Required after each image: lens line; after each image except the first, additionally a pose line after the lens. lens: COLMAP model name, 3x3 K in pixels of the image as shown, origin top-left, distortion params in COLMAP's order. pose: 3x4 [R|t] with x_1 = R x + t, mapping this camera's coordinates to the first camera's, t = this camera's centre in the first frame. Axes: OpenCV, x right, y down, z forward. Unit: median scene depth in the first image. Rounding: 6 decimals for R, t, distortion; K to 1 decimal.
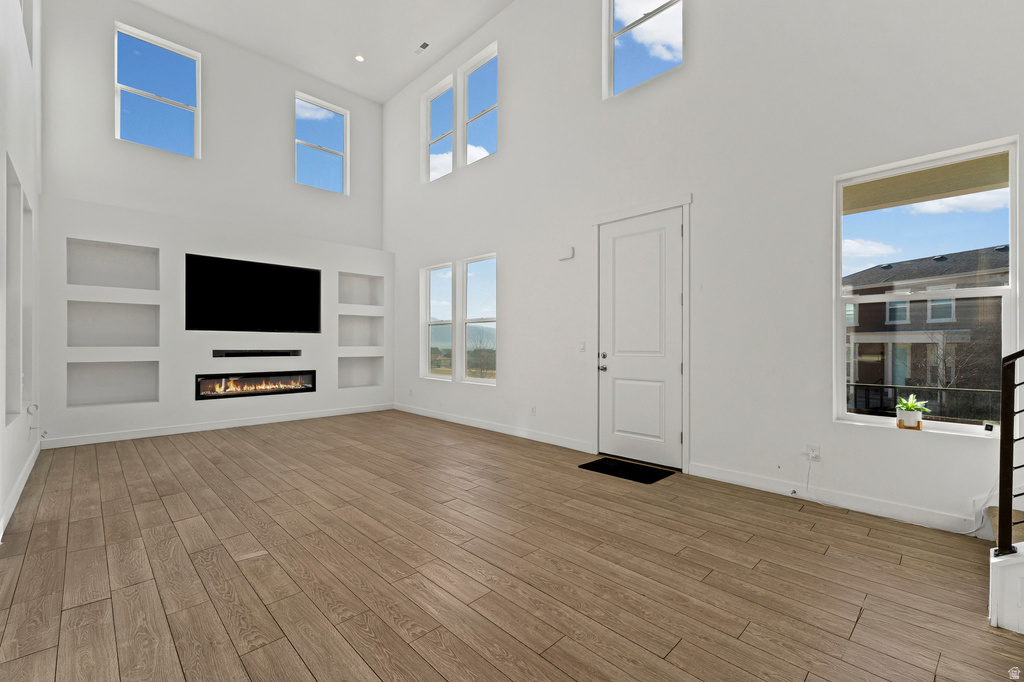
lens RADIAL K [[431.2, 0, 516.6], [0, 431.2, 337.1], [0, 0, 1]] dist [-0.000114, 0.000011]
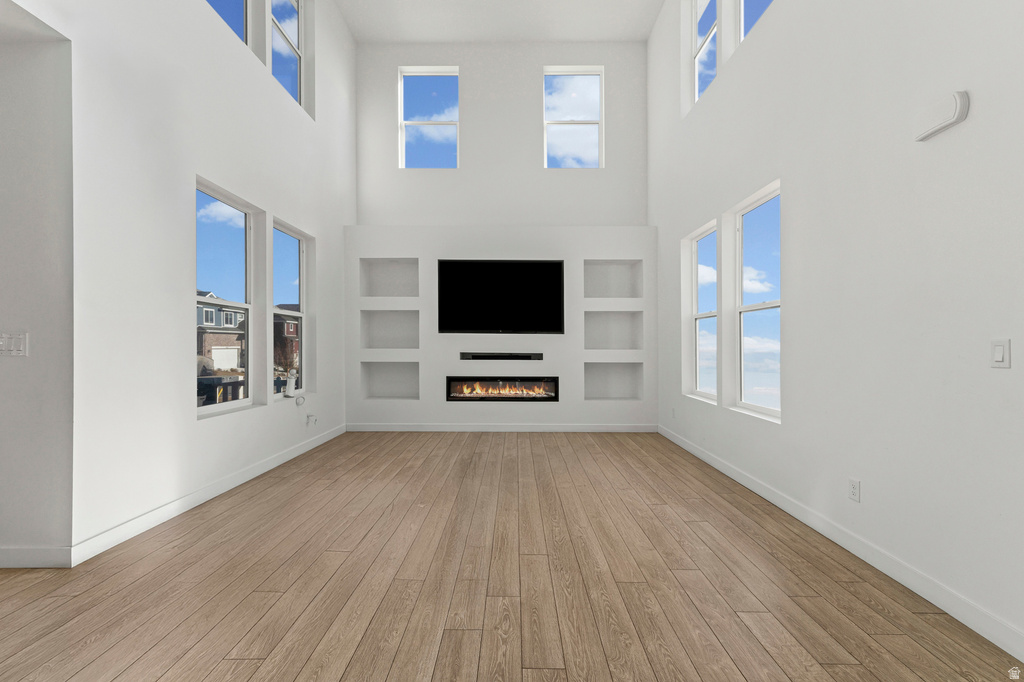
lens RADIAL K [[434.3, 0, 512.0], [0, 434.3, 341.0], [0, 0, 1]] dist [0.001574, 0.000196]
pose [[0.707275, -0.007650, -0.706897, 0.093595], [0.010034, 0.999949, -0.000781, 0.005138], [0.706867, -0.006541, 0.707316, 0.351557]]
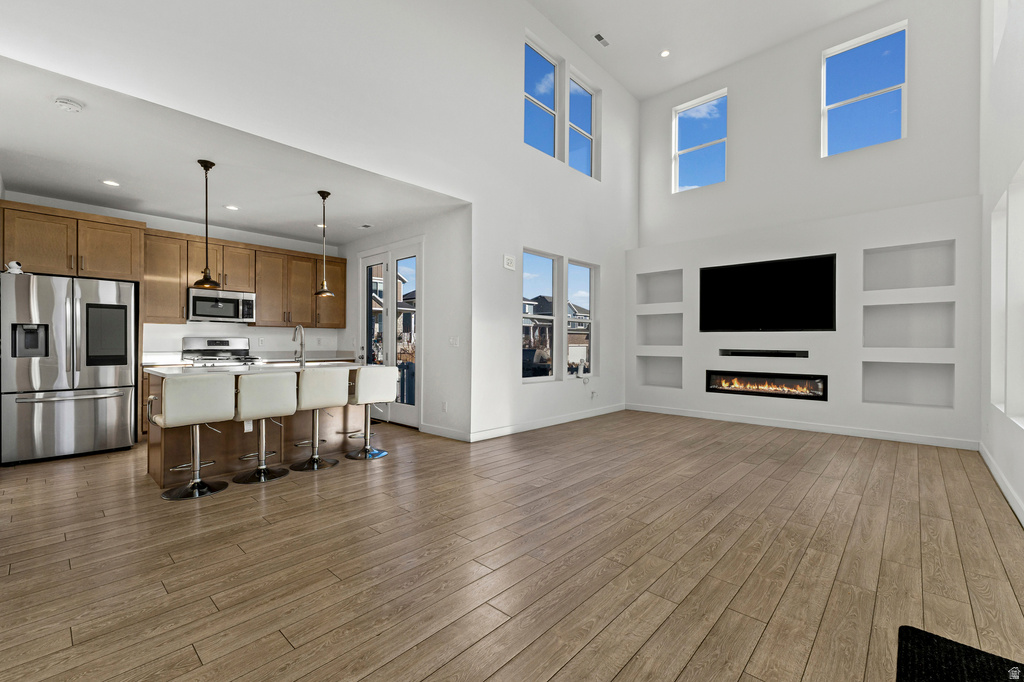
lens RADIAL K [[430.1, 0, 515.8], [0, 430.1, 344.3], [0, 0, 1]] dist [0.003676, 0.000289]
pose [[0.049091, 0.001446, -0.998793, 0.370750], [0.011316, 0.999934, 0.002004, 0.008413], [0.998730, -0.011400, 0.049071, 0.395552]]
